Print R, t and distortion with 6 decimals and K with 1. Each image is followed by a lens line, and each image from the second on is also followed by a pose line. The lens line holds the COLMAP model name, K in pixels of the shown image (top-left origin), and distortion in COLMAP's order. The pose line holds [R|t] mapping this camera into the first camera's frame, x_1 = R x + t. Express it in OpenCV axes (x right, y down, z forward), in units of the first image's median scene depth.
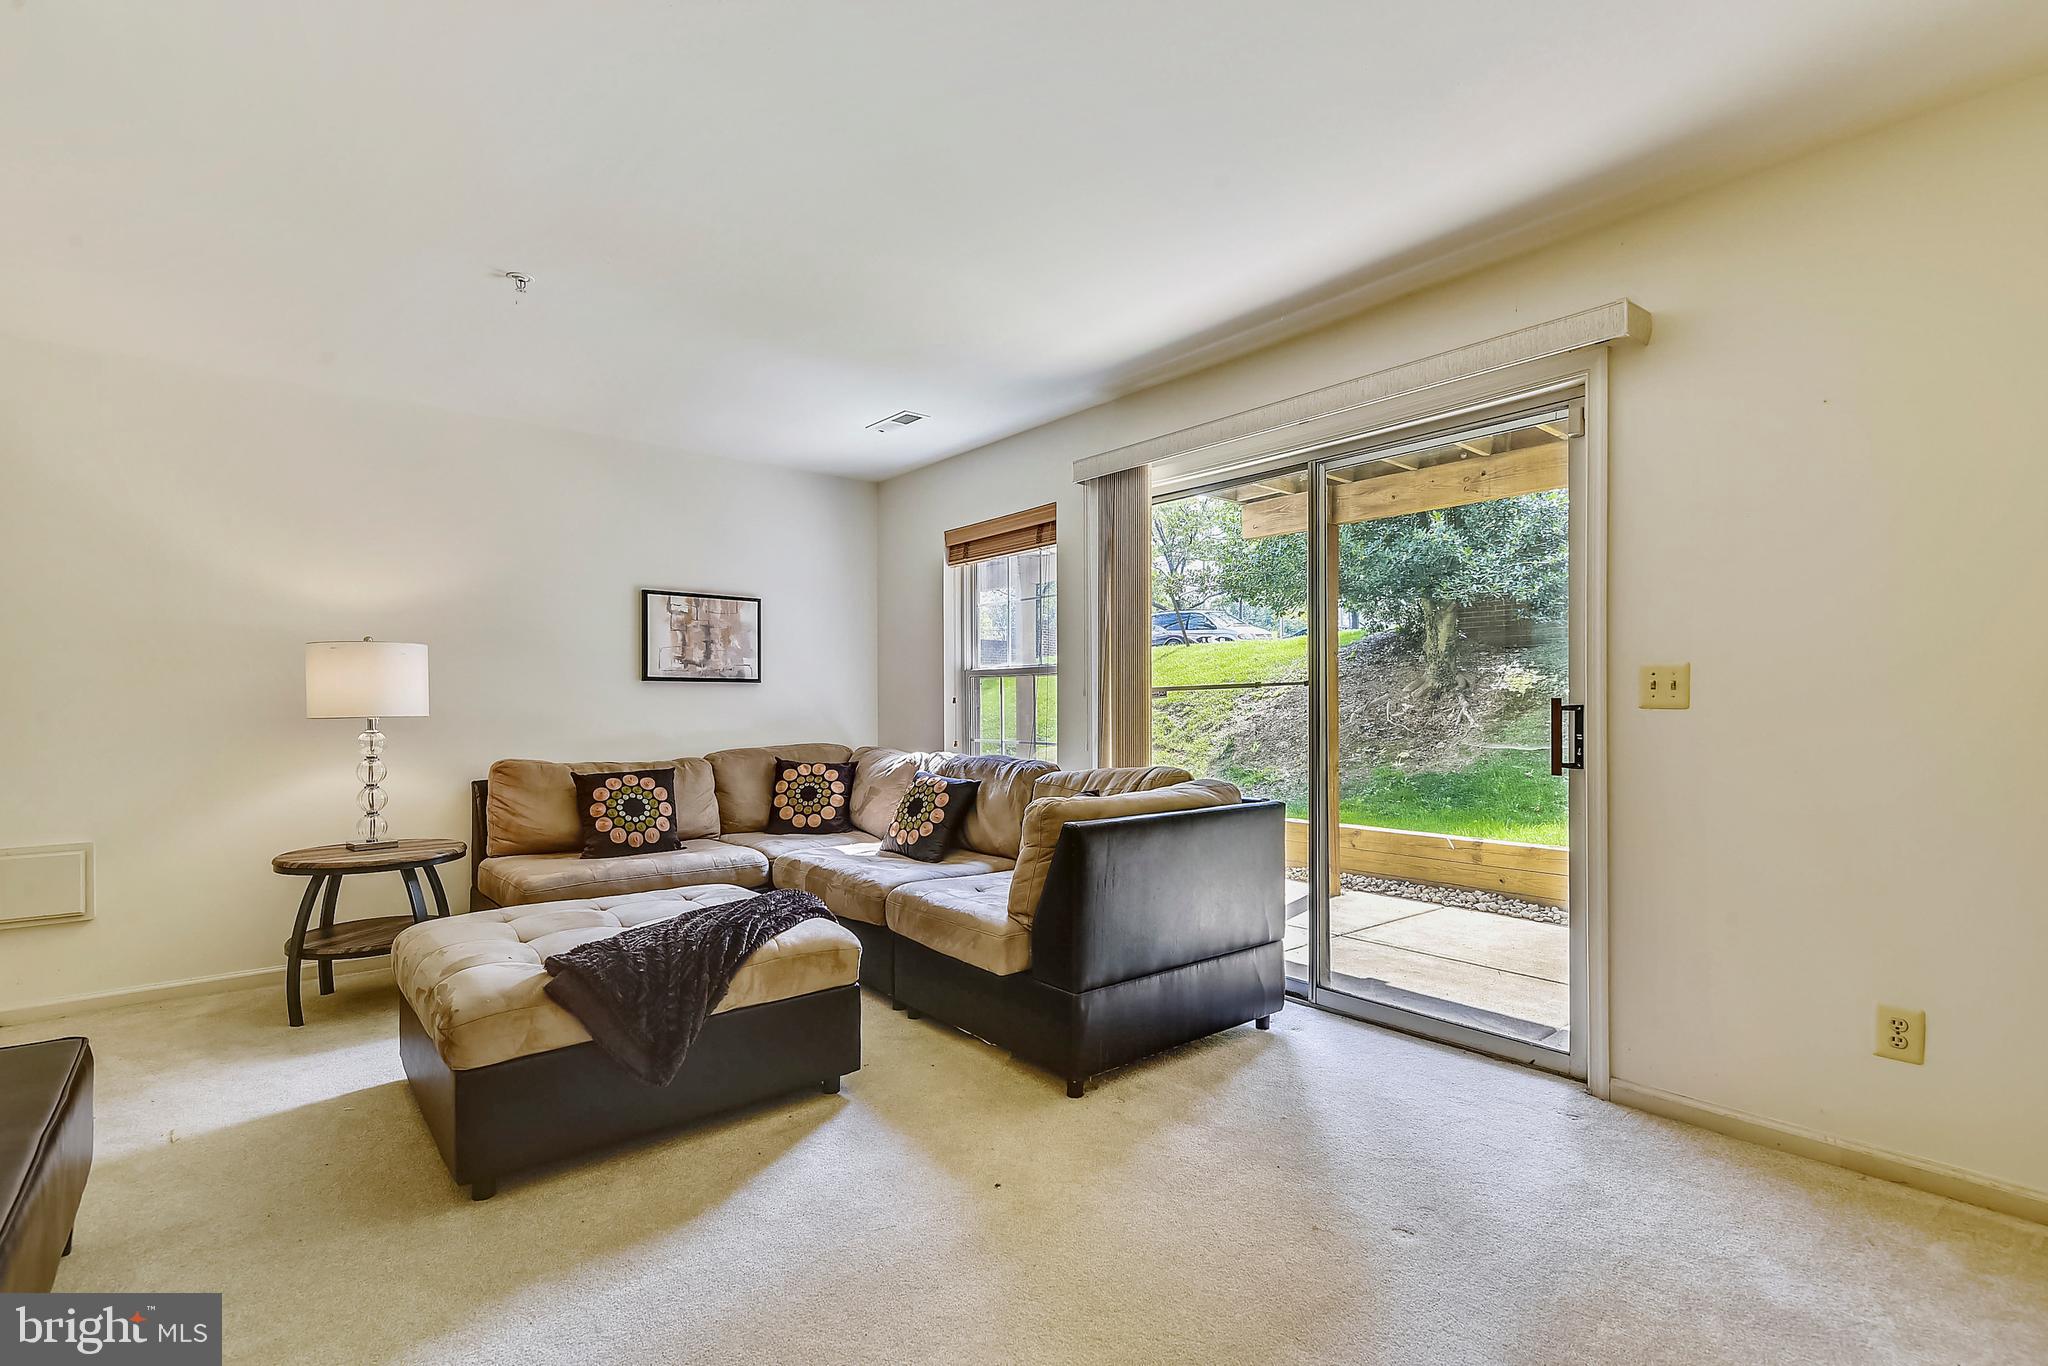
lens RADIAL K [[940.0, 0, 1036.9], [0, 940.0, 703.2], [0, 0, 1]] dist [0.026103, 0.000222]
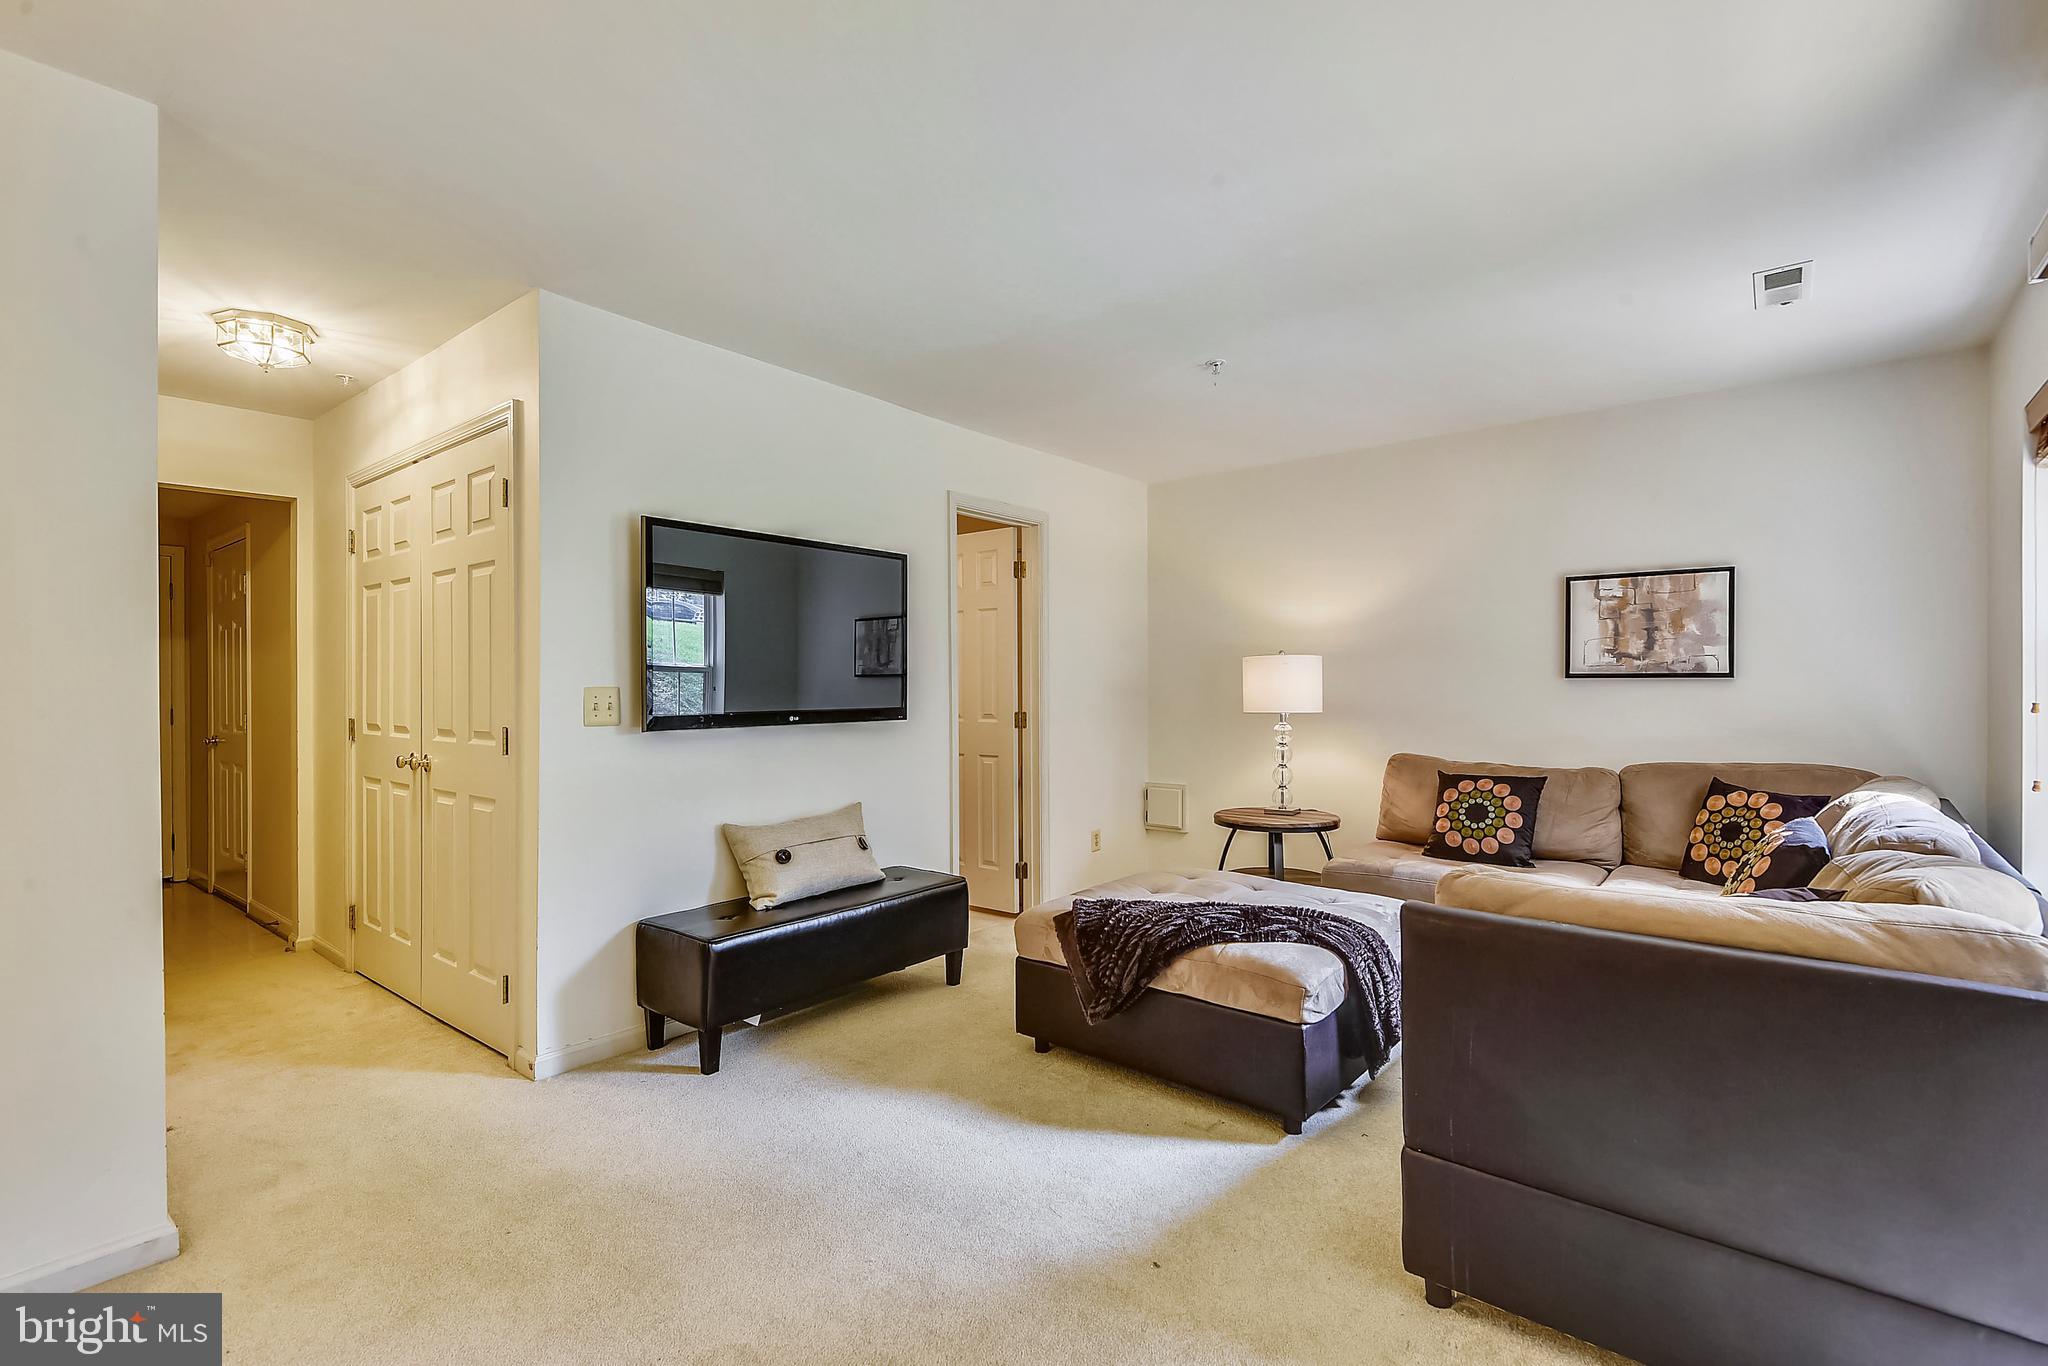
lens RADIAL K [[940.0, 0, 1037.3], [0, 940.0, 680.1], [0, 0, 1]] dist [0.026103, 0.000222]
pose [[0.184972, -0.004202, -0.982735, 0.377147], [0.001696, 0.999991, -0.003957, -0.018824], [0.982742, -0.000935, 0.184977, 0.331082]]
